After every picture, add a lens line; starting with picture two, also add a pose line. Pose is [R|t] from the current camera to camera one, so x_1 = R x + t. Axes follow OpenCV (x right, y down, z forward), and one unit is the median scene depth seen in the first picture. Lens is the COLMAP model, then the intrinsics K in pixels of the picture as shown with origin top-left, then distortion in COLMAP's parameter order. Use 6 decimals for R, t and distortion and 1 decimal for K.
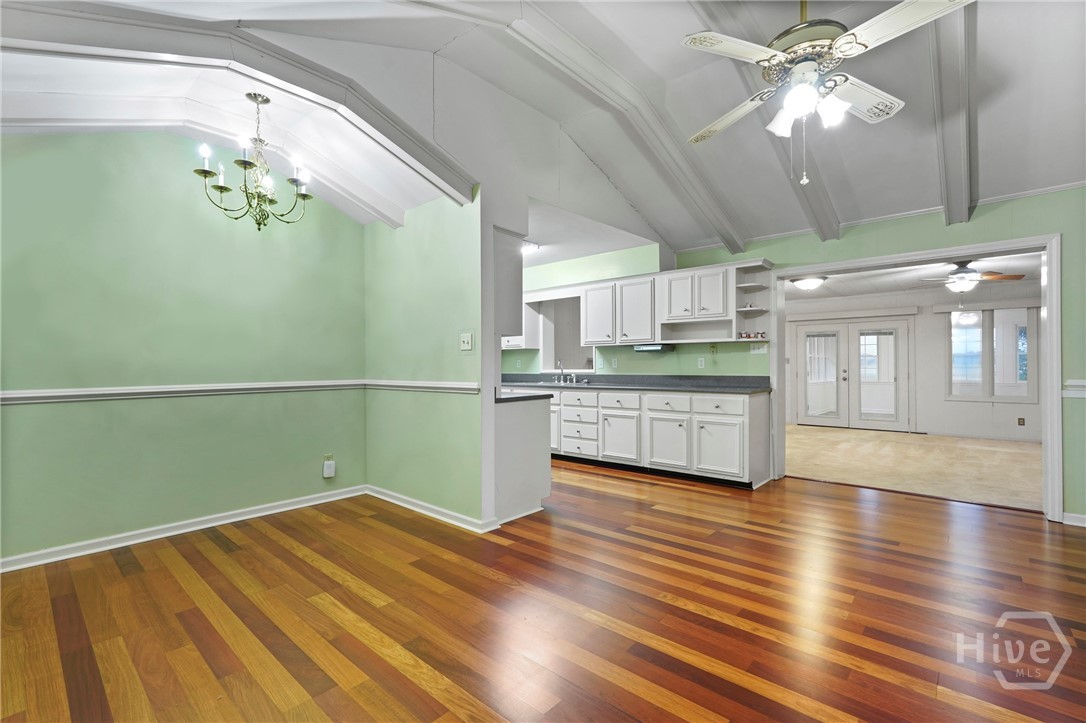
lens RADIAL K [[484.4, 0, 540.2], [0, 484.4, 364.2], [0, 0, 1]] dist [-0.021523, 0.013737]
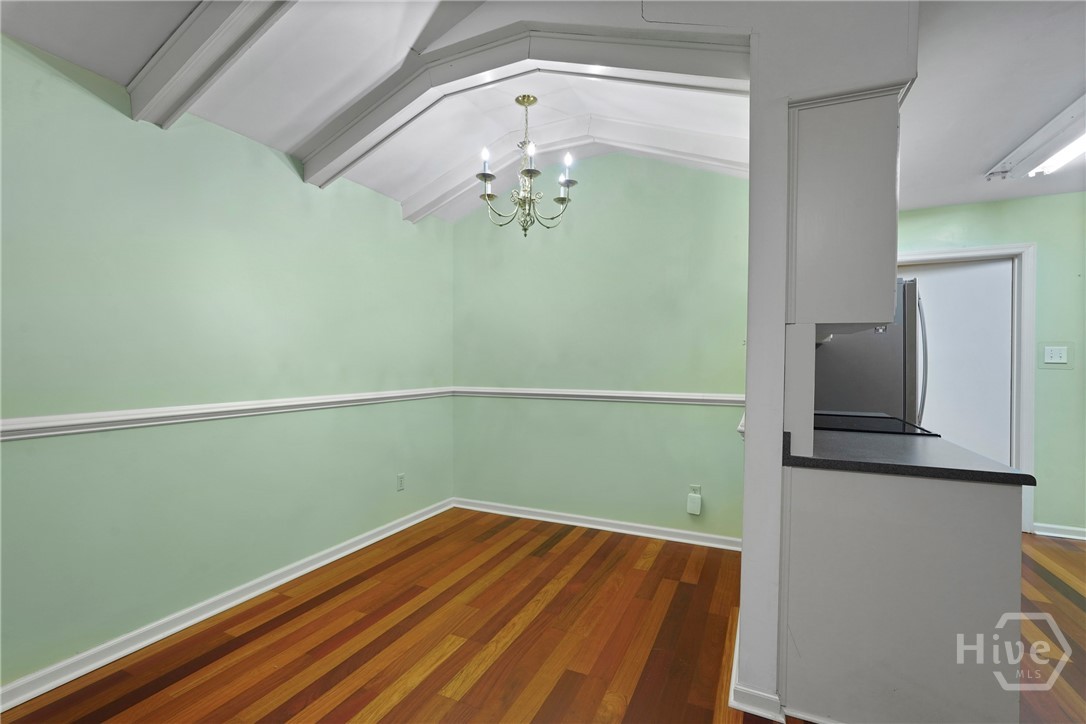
lens RADIAL K [[484.4, 0, 540.2], [0, 484.4, 364.7], [0, 0, 1]] dist [-0.021523, 0.013737]
pose [[0.290546, 0.013350, -0.956768, 0.357773], [-0.006547, 0.999907, 0.011963, -0.030949], [0.956839, 0.002788, 0.290606, 0.737619]]
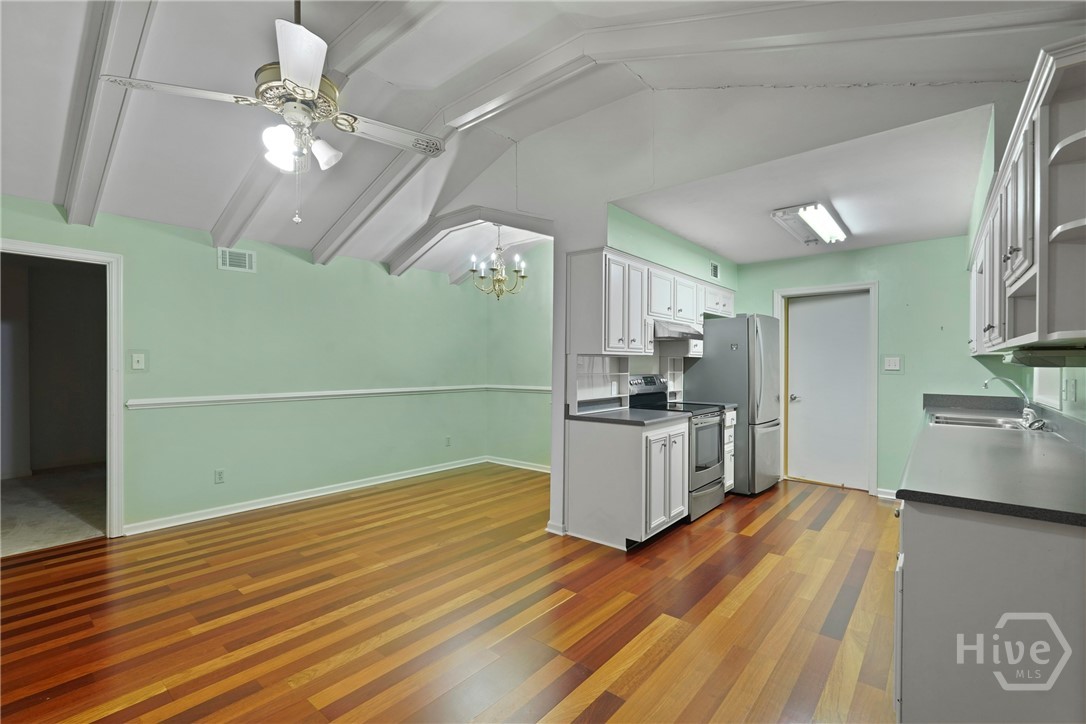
lens RADIAL K [[484.4, 0, 540.2], [0, 484.4, 364.7], [0, 0, 1]] dist [-0.021523, 0.013737]
pose [[0.033437, 0.007911, -0.999410, 1.161873], [-0.001050, 0.999968, 0.007881, -0.058407], [0.999440, 0.000786, 0.033444, 1.081354]]
